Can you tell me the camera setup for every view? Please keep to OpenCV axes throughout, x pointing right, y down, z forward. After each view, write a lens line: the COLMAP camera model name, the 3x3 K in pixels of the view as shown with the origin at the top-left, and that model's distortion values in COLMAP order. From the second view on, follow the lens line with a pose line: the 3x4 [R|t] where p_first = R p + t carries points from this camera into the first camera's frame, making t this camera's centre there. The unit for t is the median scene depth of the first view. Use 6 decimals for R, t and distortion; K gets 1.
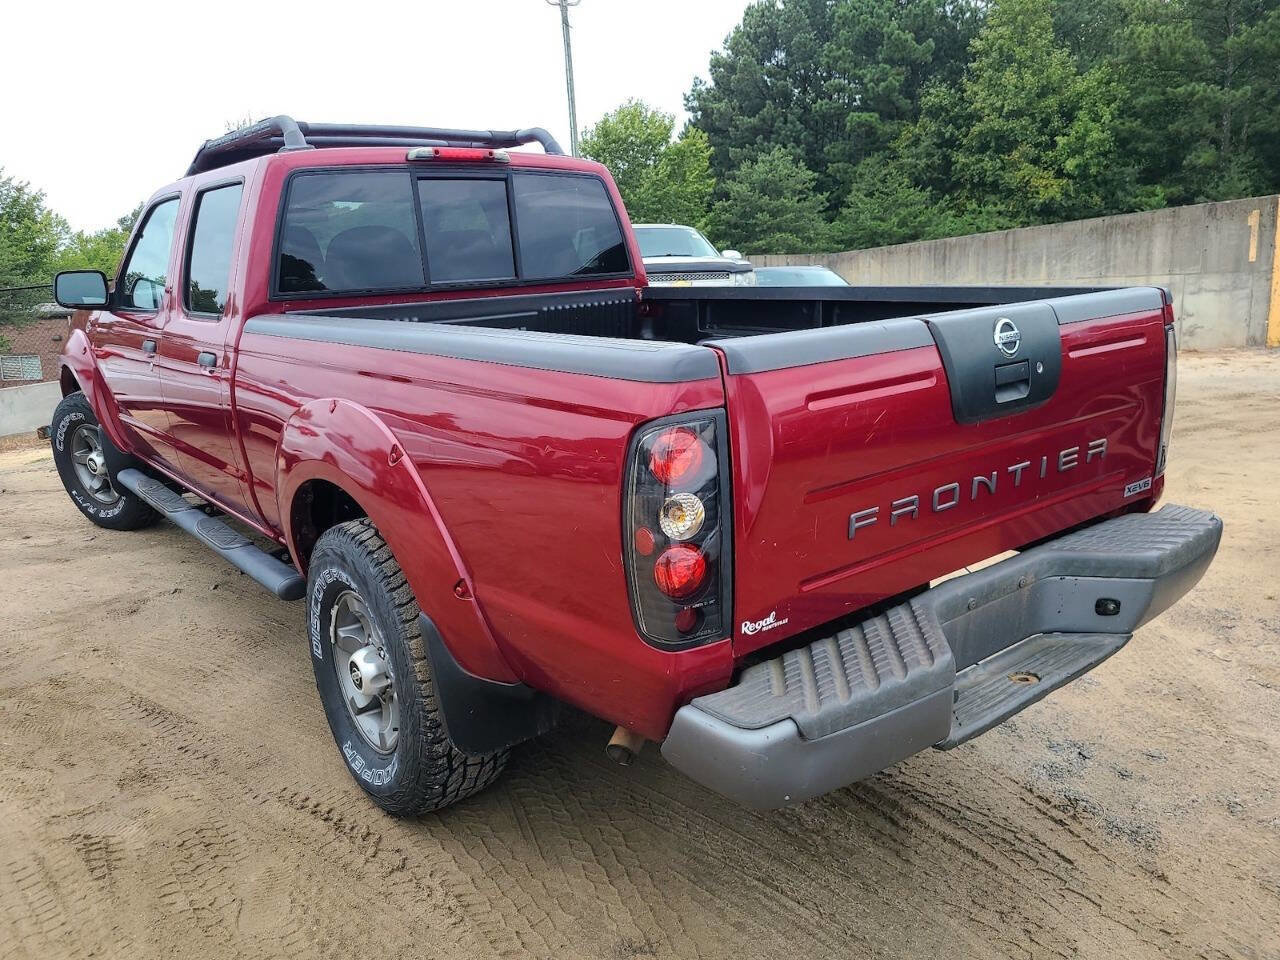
lens RADIAL K [[996.7, 0, 640.0], [0, 996.7, 480.0], [0, 0, 1]] dist [0.004399, -0.001030]
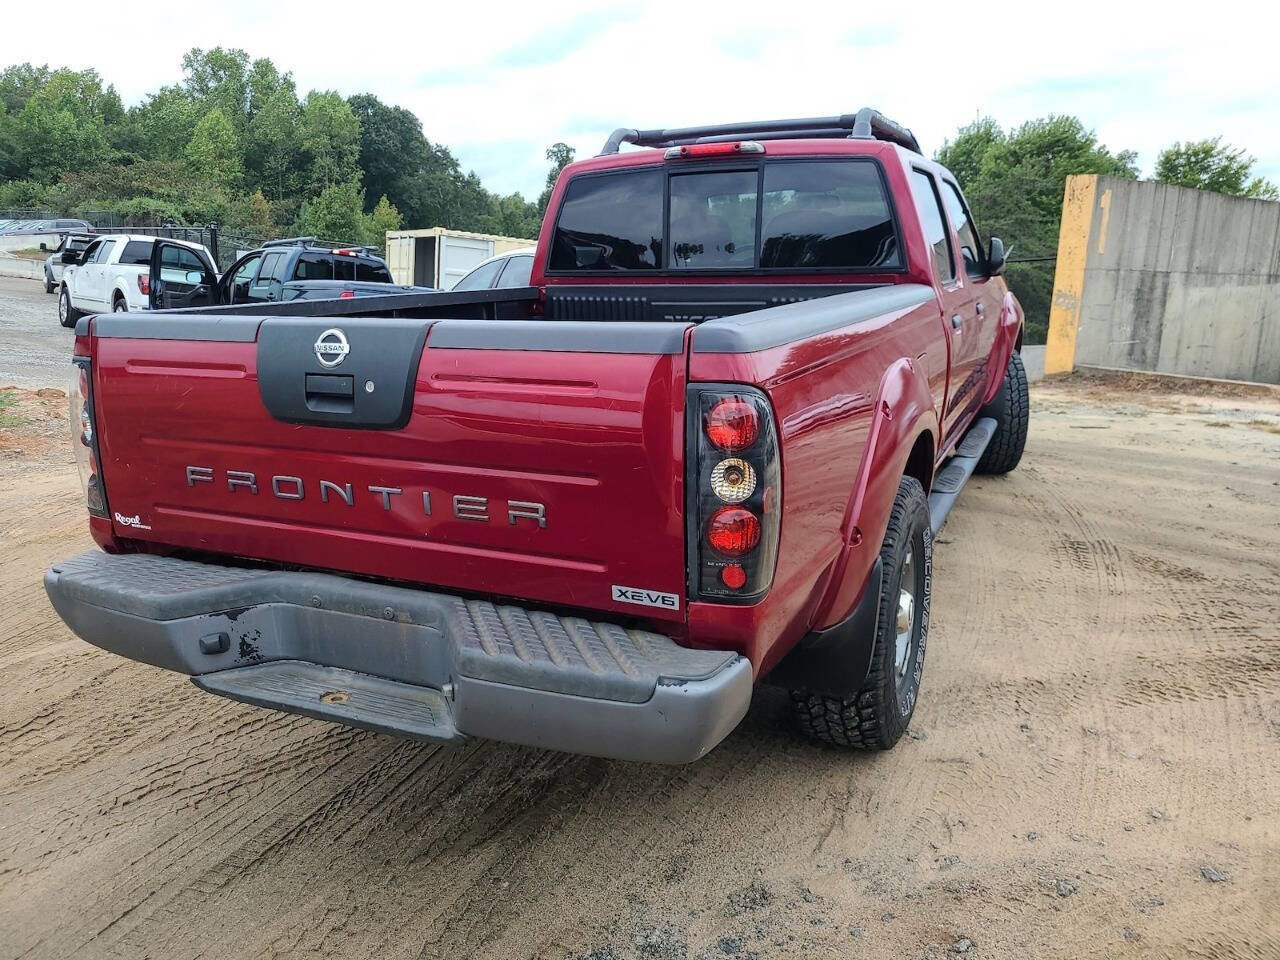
lens RADIAL K [[996.7, 0, 640.0], [0, 996.7, 480.0], [0, 0, 1]] dist [0.004399, -0.001030]
pose [[0.430613, 0.229807, -0.872789, 1.191265], [-0.202365, 0.967003, 0.154771, -0.198176], [0.879557, 0.109975, 0.462909, 0.705508]]
